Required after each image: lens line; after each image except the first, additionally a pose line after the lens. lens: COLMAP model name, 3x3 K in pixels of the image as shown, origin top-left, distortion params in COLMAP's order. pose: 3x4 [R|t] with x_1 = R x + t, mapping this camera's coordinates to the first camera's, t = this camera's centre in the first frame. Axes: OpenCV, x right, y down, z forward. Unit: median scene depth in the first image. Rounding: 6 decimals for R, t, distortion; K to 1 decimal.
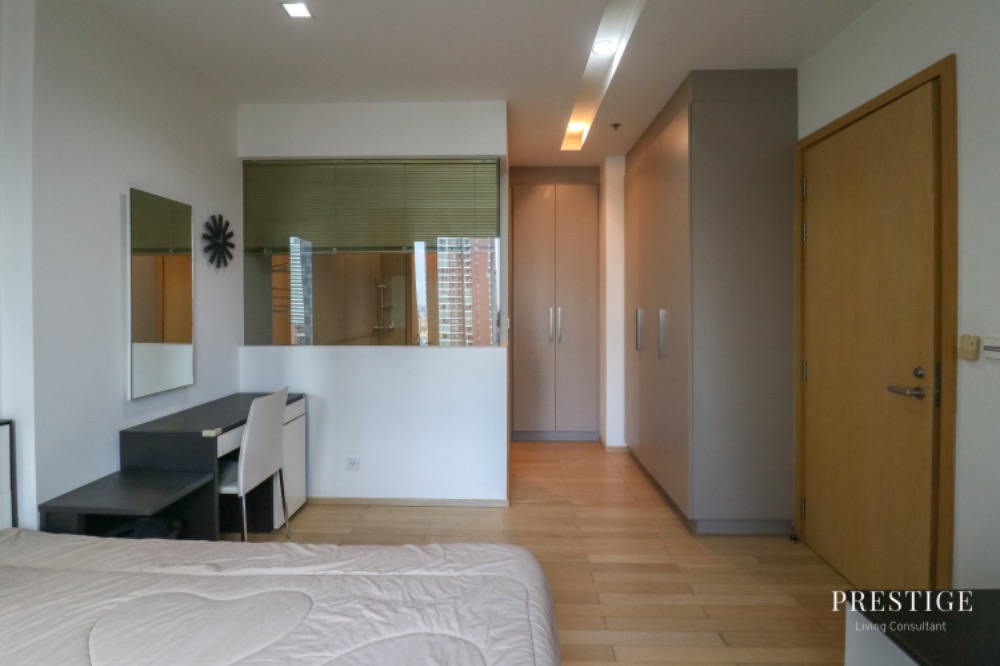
lens RADIAL K [[496.0, 0, 500.1], [0, 496.0, 306.5], [0, 0, 1]] dist [-0.001030, -0.011048]
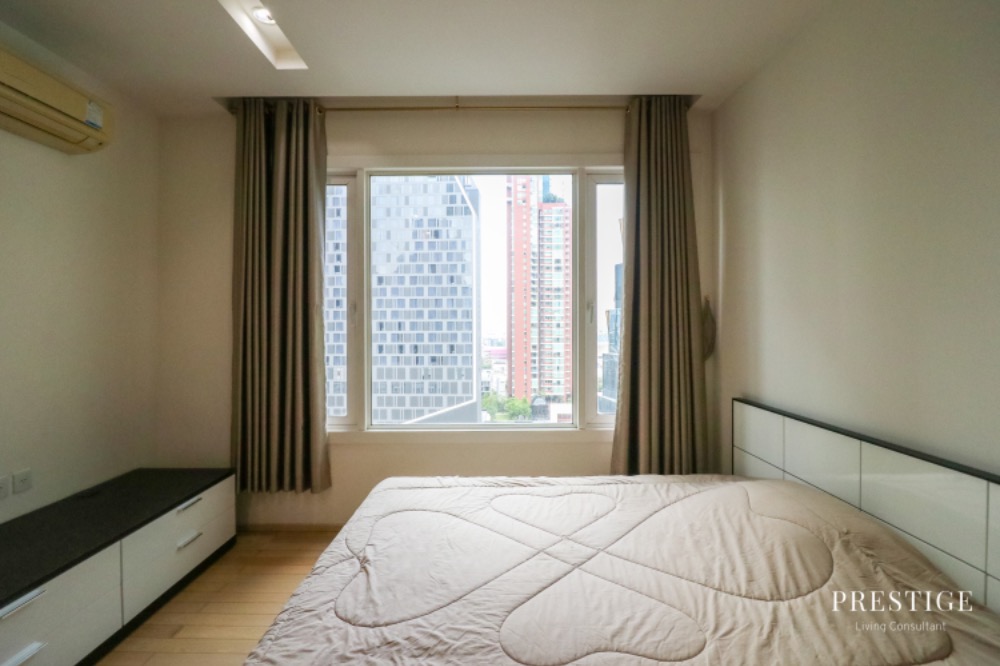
lens RADIAL K [[482.1, 0, 495.0], [0, 482.1, 320.4], [0, 0, 1]] dist [0.000613, -0.013762]
pose [[-0.999626, 0.002387, -0.027242, -0.201704], [0.002298, 0.999992, 0.003307, -0.005256], [0.027250, 0.003243, -0.999623, 1.107979]]
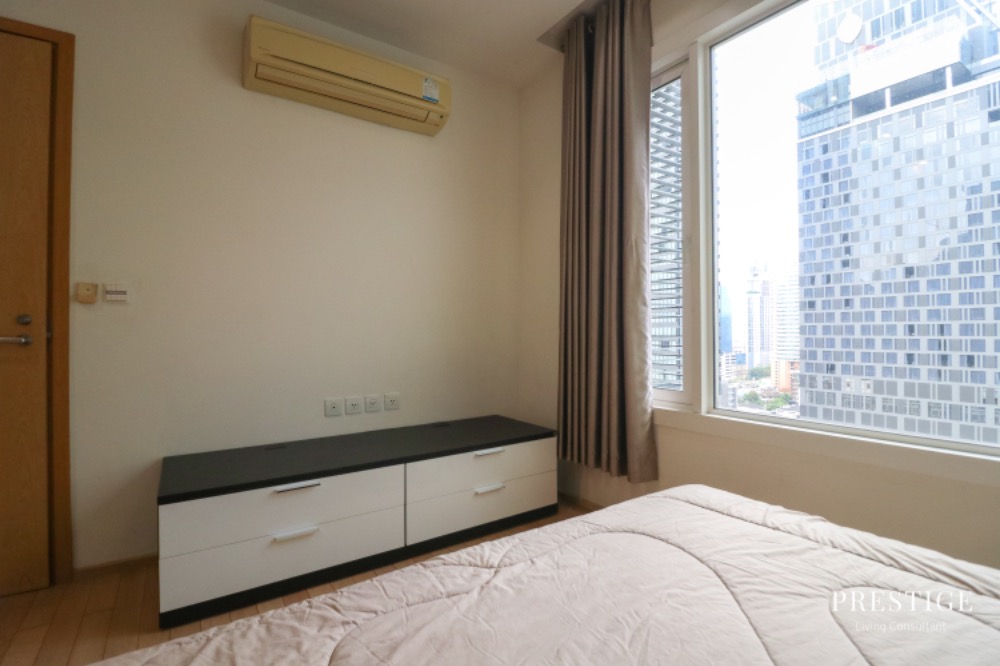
lens RADIAL K [[464.8, 0, 493.5], [0, 464.8, 325.2], [0, 0, 1]] dist [-0.002687, -0.011319]
pose [[-0.583754, 0.008356, 0.811888, -0.368301], [0.009830, 0.999946, -0.003223, 0.127489], [-0.811871, 0.006100, -0.583804, 0.625365]]
